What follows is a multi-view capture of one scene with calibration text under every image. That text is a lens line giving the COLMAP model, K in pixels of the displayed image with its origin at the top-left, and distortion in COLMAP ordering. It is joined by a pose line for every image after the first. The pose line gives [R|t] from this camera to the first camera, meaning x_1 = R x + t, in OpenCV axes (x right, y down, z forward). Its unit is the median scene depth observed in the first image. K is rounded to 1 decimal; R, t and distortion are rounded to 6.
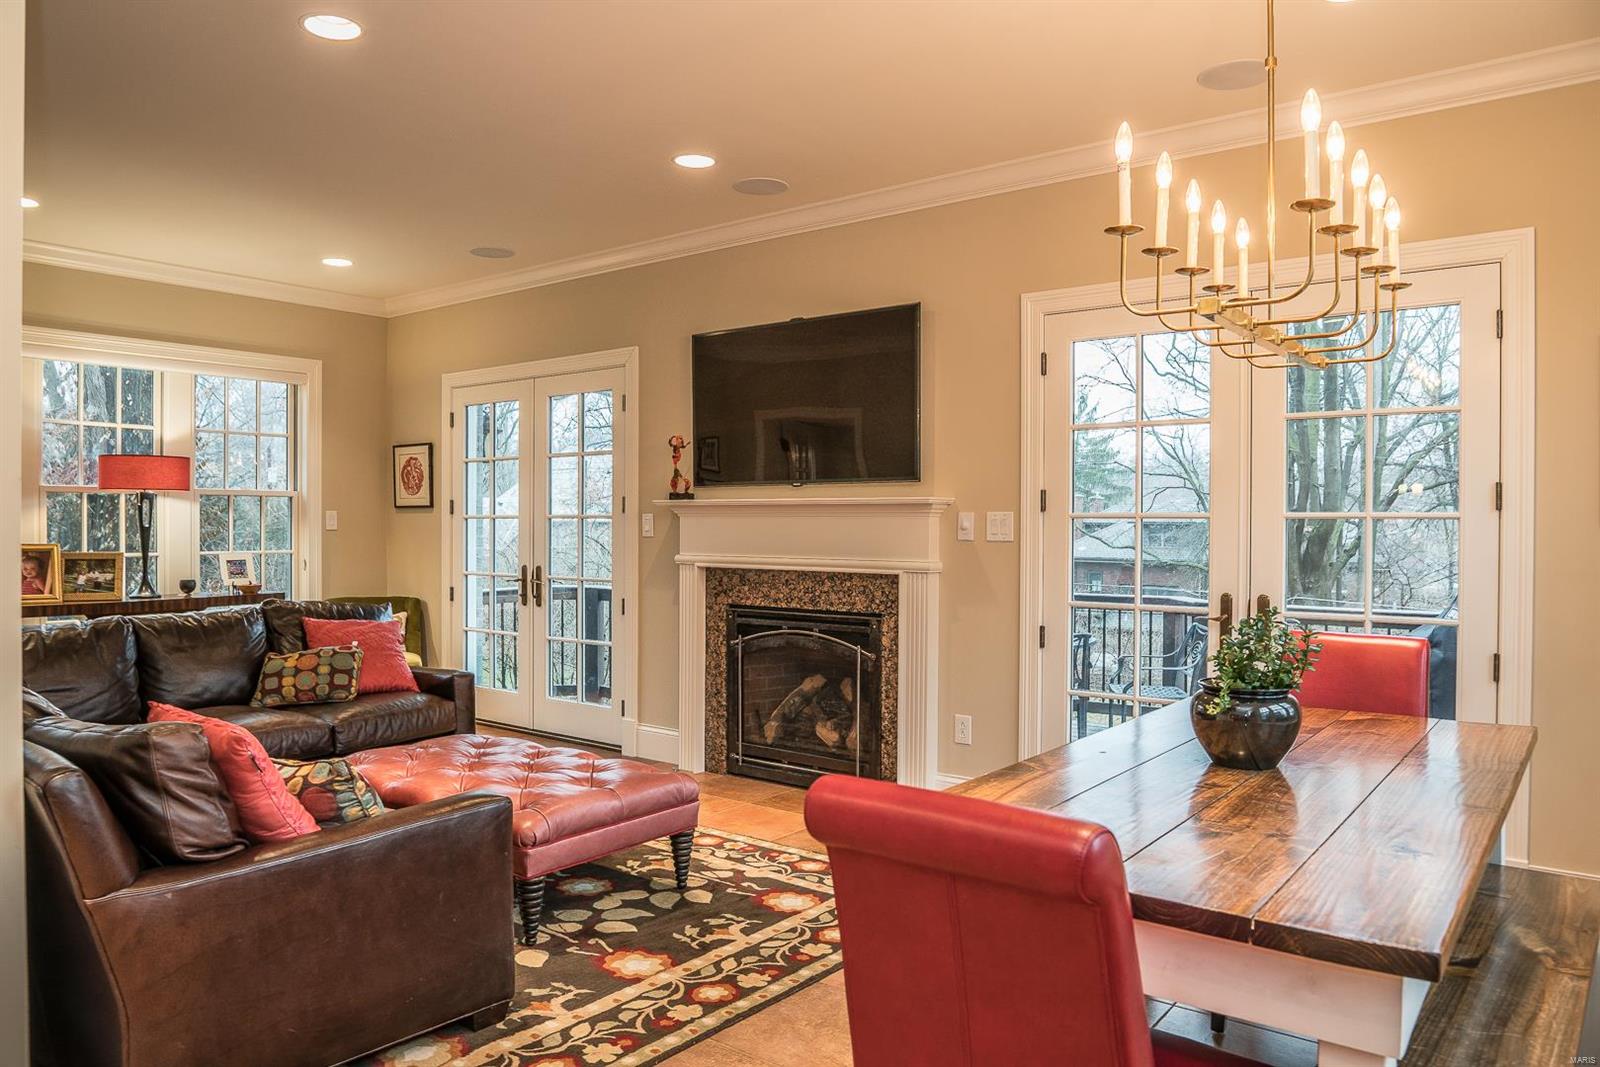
lens RADIAL K [[1092.7, 0, 803.0], [0, 1092.7, 535.8], [0, 0, 1]] dist [-0.048559, 0.013068]
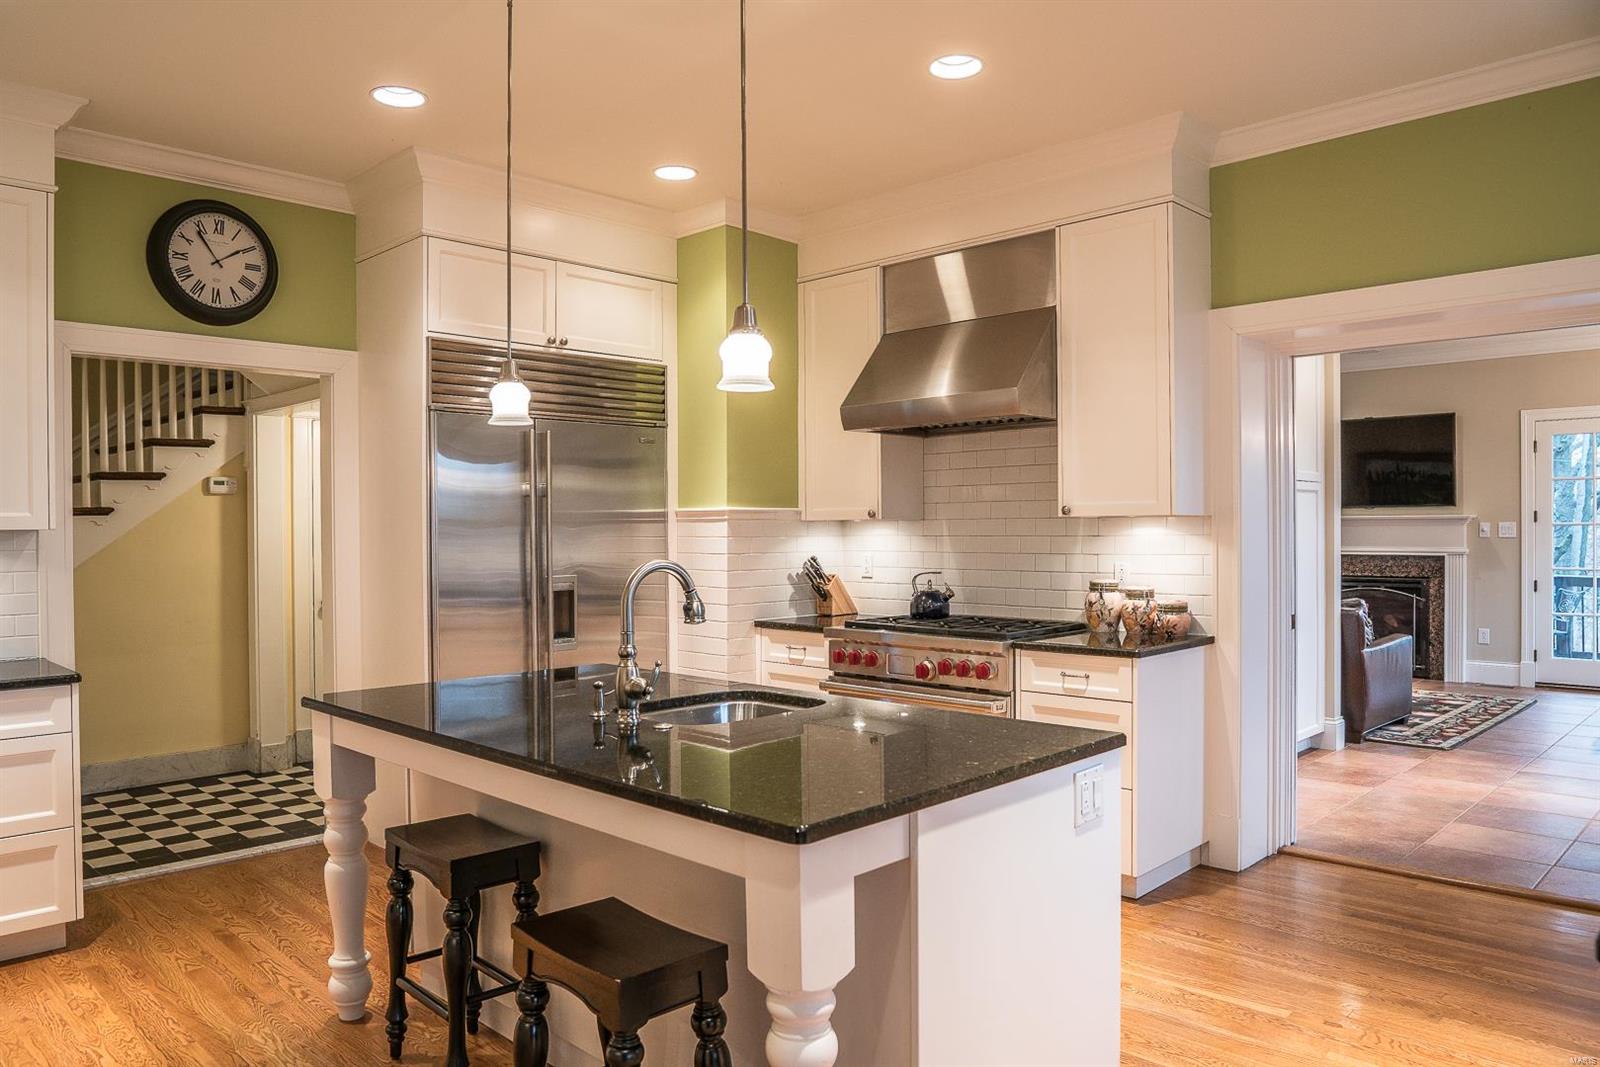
lens RADIAL K [[1092.7, 0, 800.2], [0, 1092.7, 534.4], [0, 0, 1]] dist [-0.048559, 0.013068]
pose [[0.994278, -0.008597, -0.106480, -0.946157], [0.007621, 0.999925, -0.009570, 0.009070], [0.106555, 0.008703, 0.994269, -1.119914]]
